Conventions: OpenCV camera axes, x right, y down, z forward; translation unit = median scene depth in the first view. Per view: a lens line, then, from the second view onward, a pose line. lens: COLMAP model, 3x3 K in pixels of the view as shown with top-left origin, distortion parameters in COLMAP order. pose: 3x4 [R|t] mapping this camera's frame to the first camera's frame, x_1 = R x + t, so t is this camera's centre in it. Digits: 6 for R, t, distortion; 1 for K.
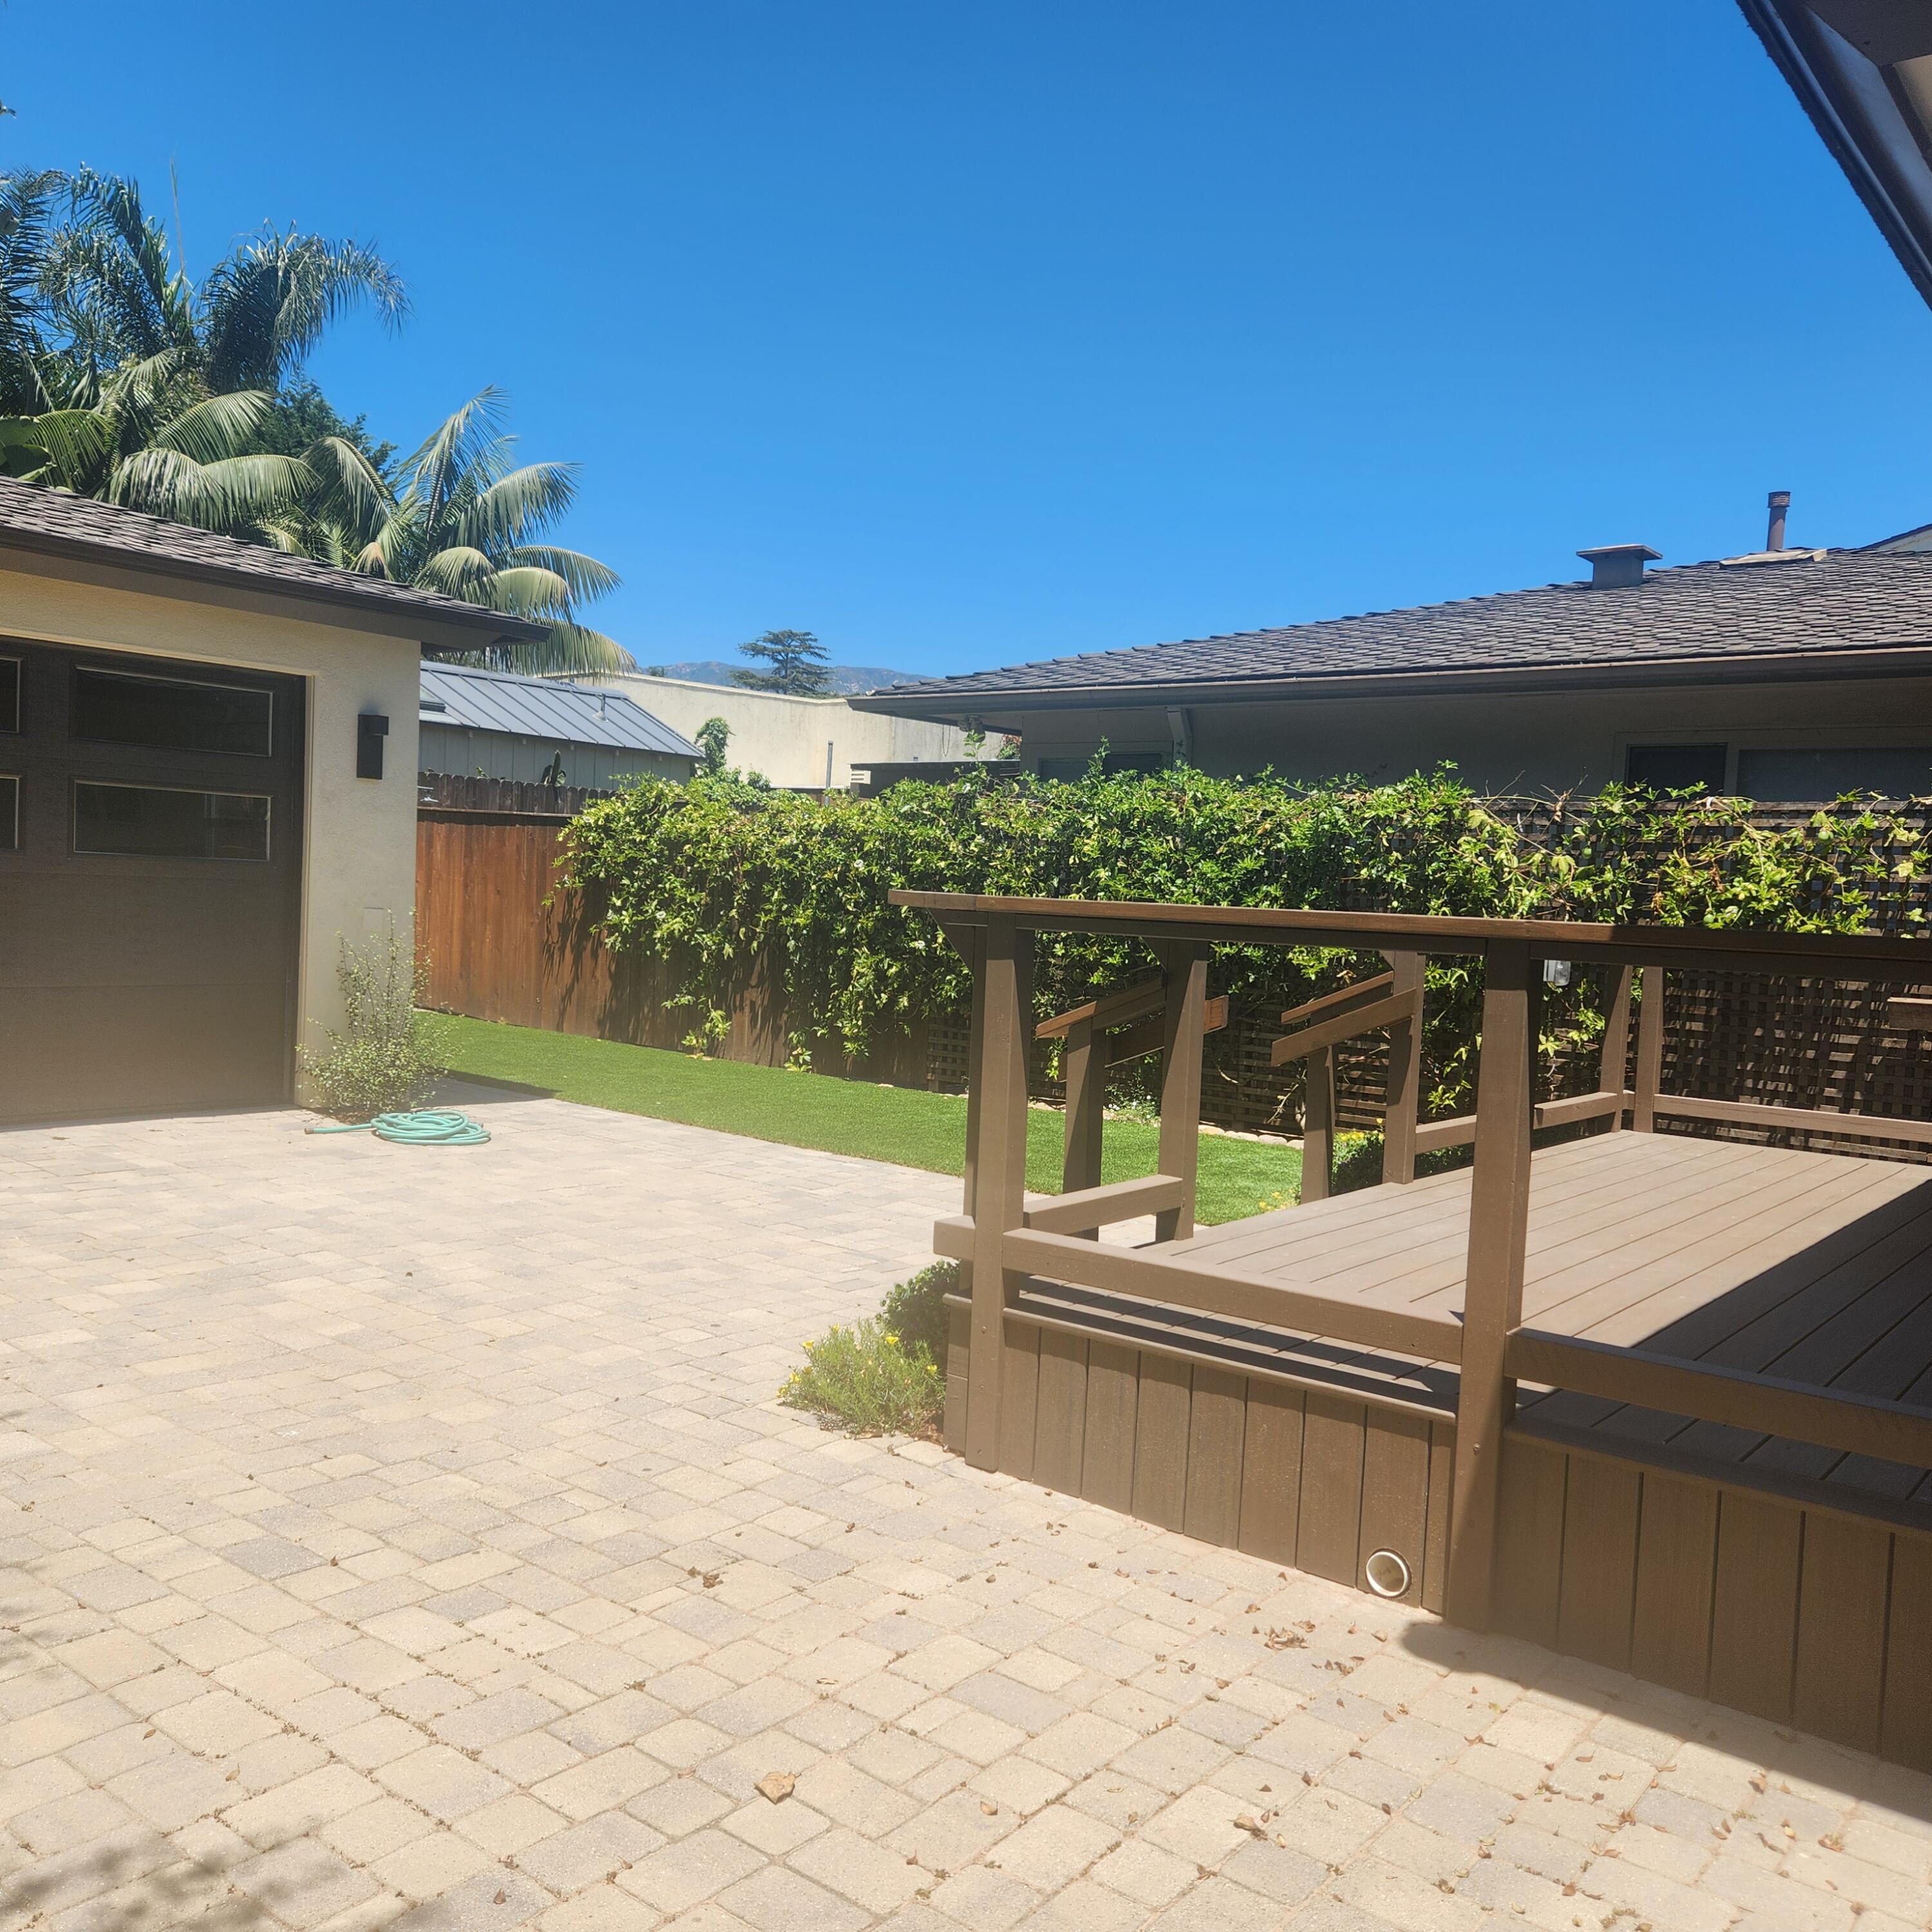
lens RADIAL K [[1708.3, 0, 966.0], [0, 1708.3, 966.0], [0, 0, 1]] dist [0.122258, -0.110810]
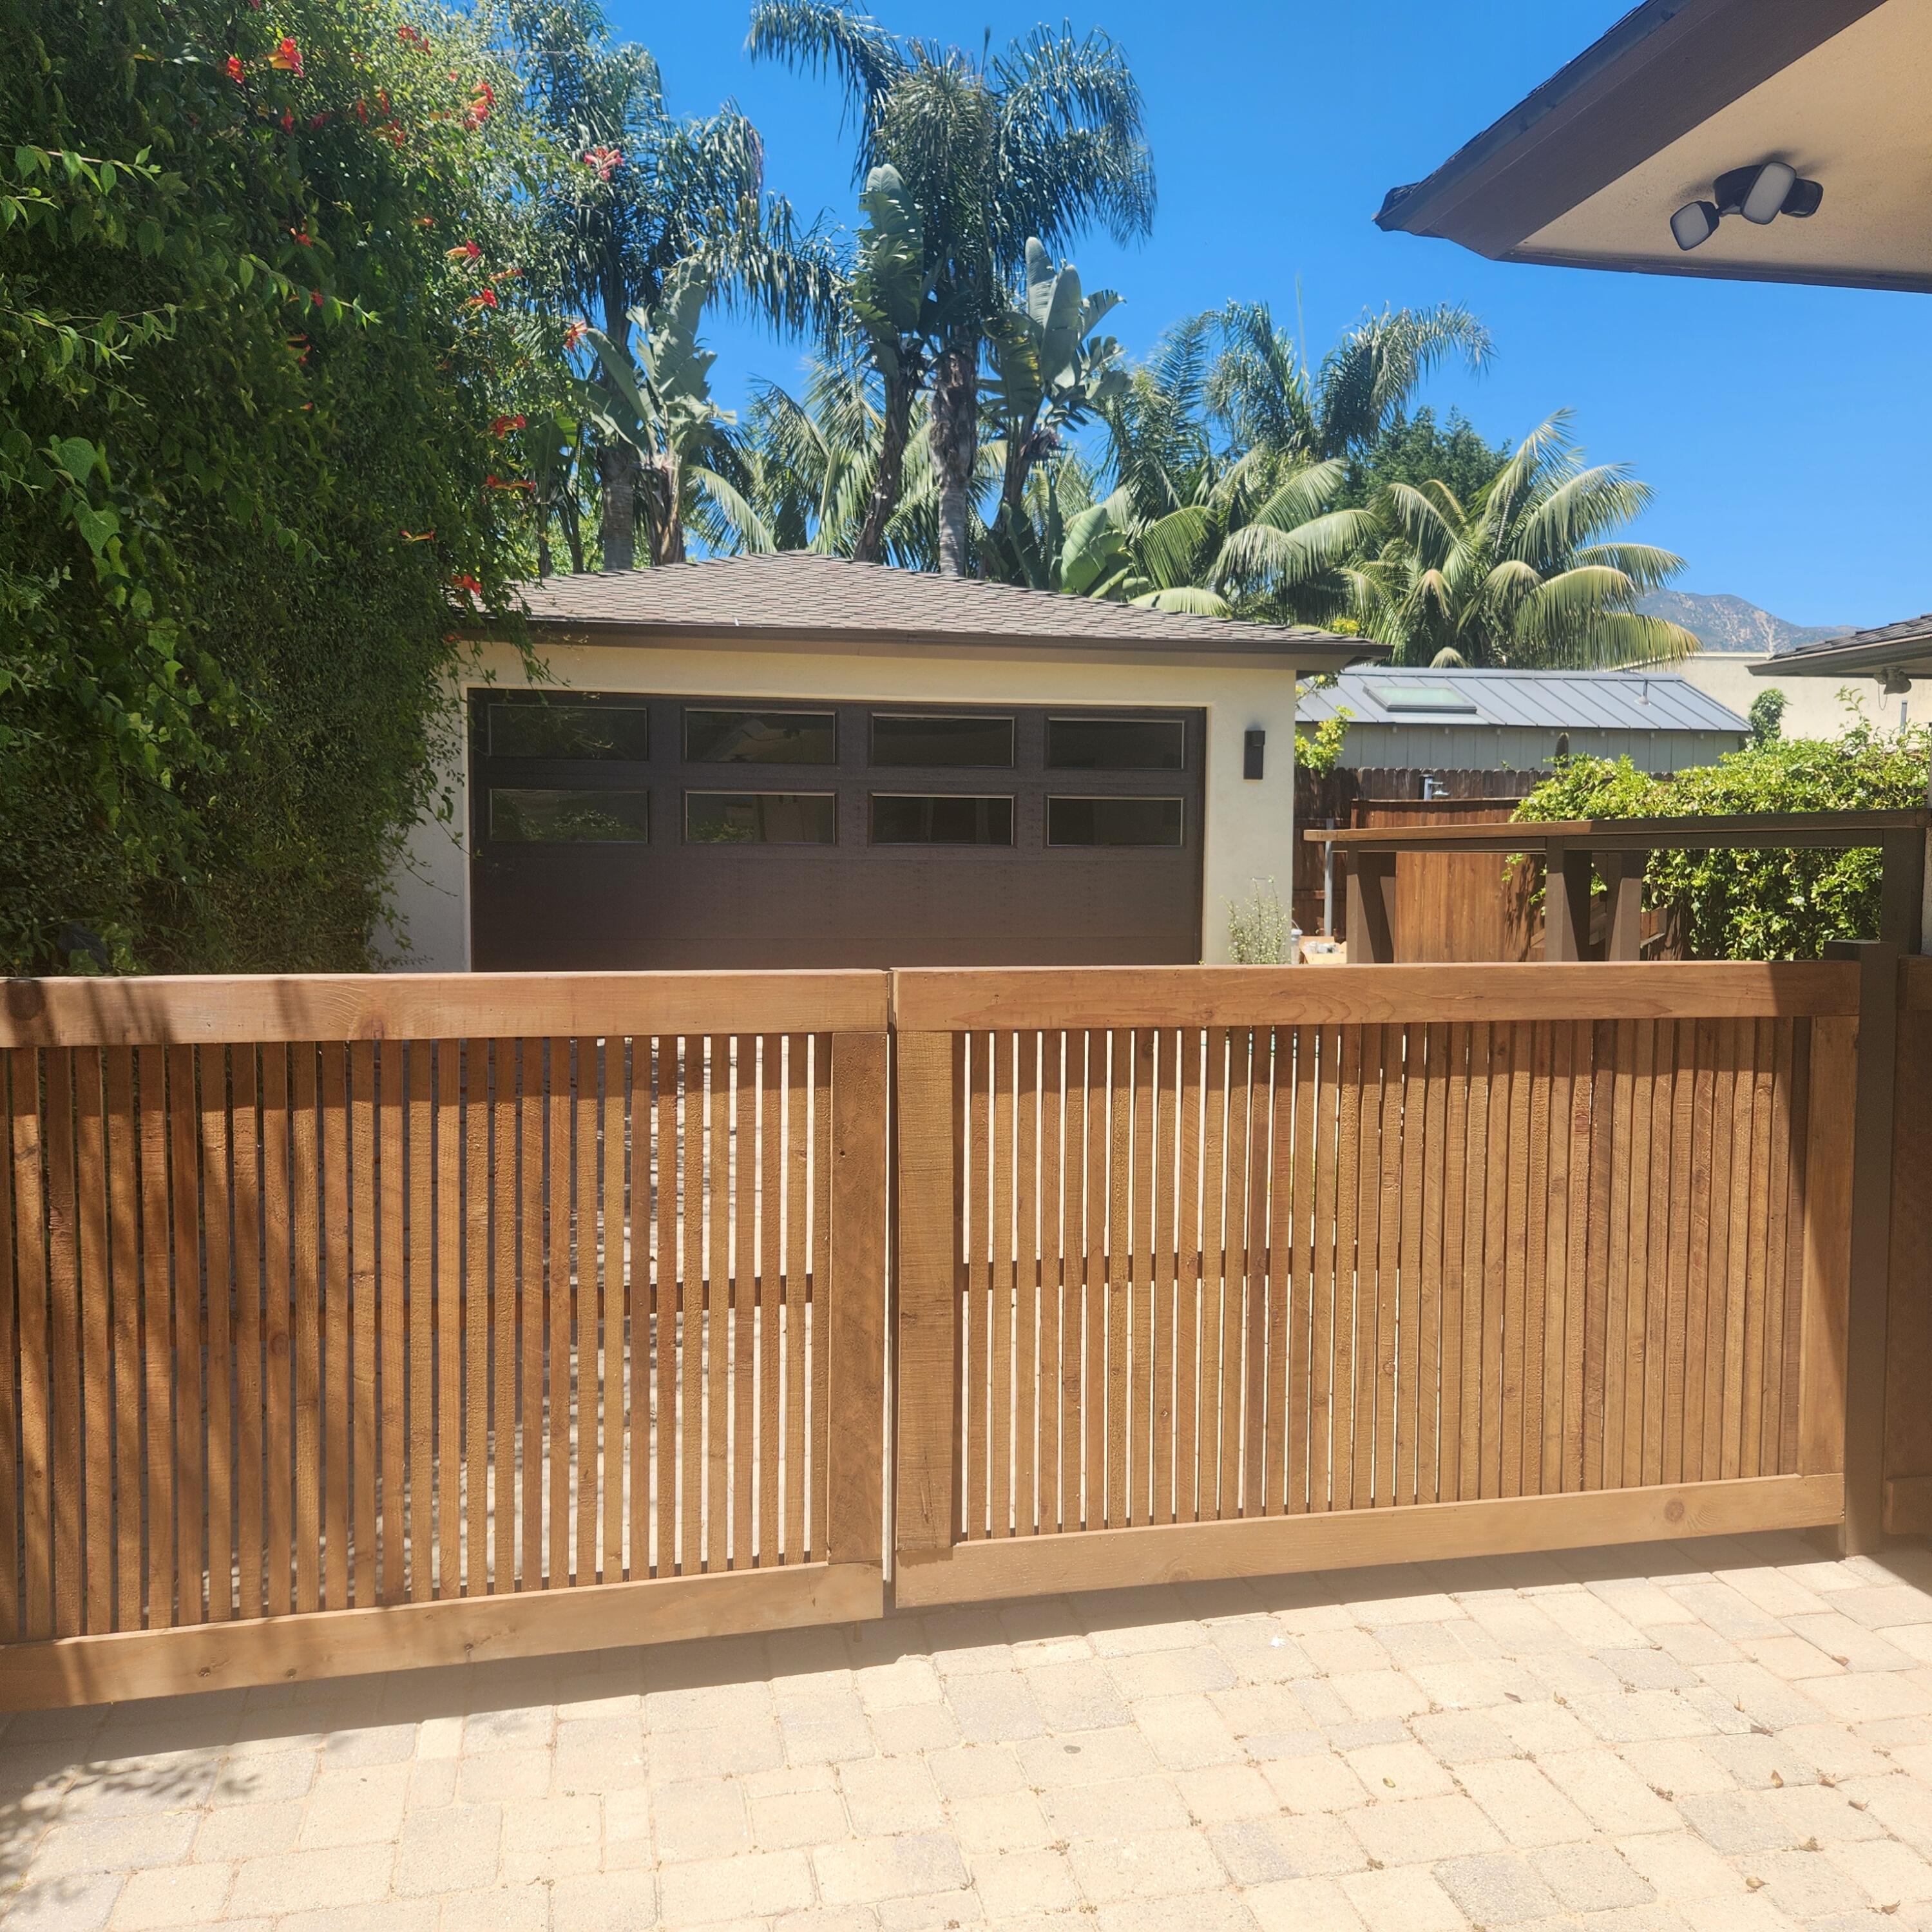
lens RADIAL K [[1724.9, 0, 966.0], [0, 1724.9, 966.0], [0, 0, 1]] dist [0.001195, -0.008719]
pose [[0.775696, -0.005651, -0.631082, 0.144635], [0.005503, 0.999982, -0.002191, 0.015979], [0.631083, -0.001774, 0.775713, -0.067308]]
